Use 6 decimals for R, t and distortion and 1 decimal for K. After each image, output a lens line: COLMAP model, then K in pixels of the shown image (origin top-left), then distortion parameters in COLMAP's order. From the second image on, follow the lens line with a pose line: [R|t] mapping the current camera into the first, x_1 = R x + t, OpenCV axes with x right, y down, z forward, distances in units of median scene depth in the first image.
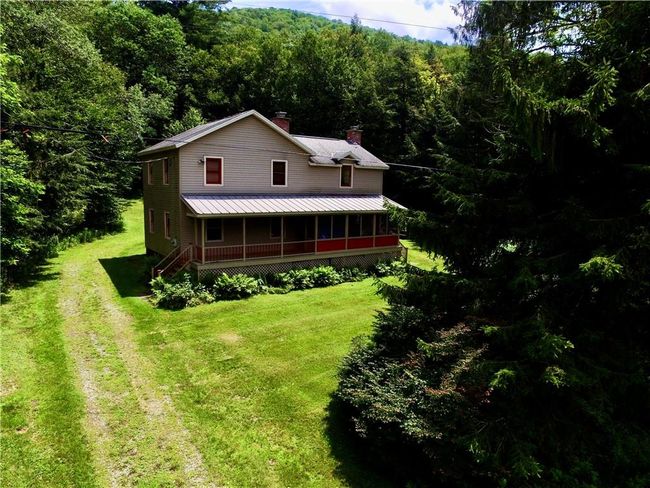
lens RADIAL K [[451.0, 0, 325.0], [0, 451.0, 244.0], [0, 0, 1]] dist [-0.000859, 0.000082]
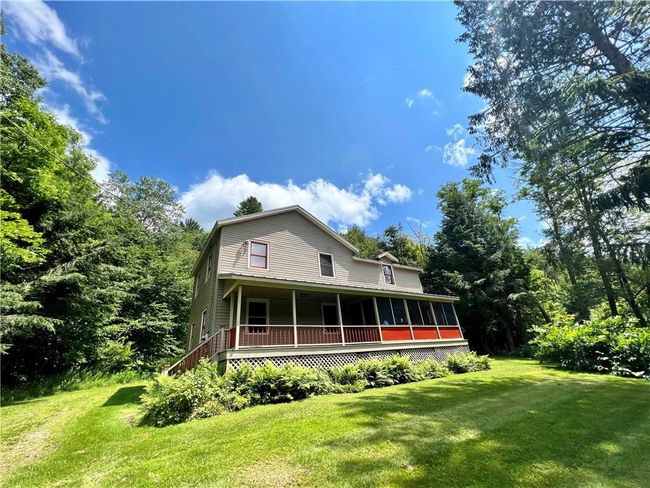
lens RADIAL K [[260.8, 0, 325.0], [0, 260.8, 244.0], [0, 0, 1]] dist [-0.001026, -0.000215]
pose [[0.992480, -0.122233, -0.006467, -0.114016], [0.099351, 0.835297, -0.540748, 0.136619], [0.071499, 0.536039, 0.841160, 0.587344]]
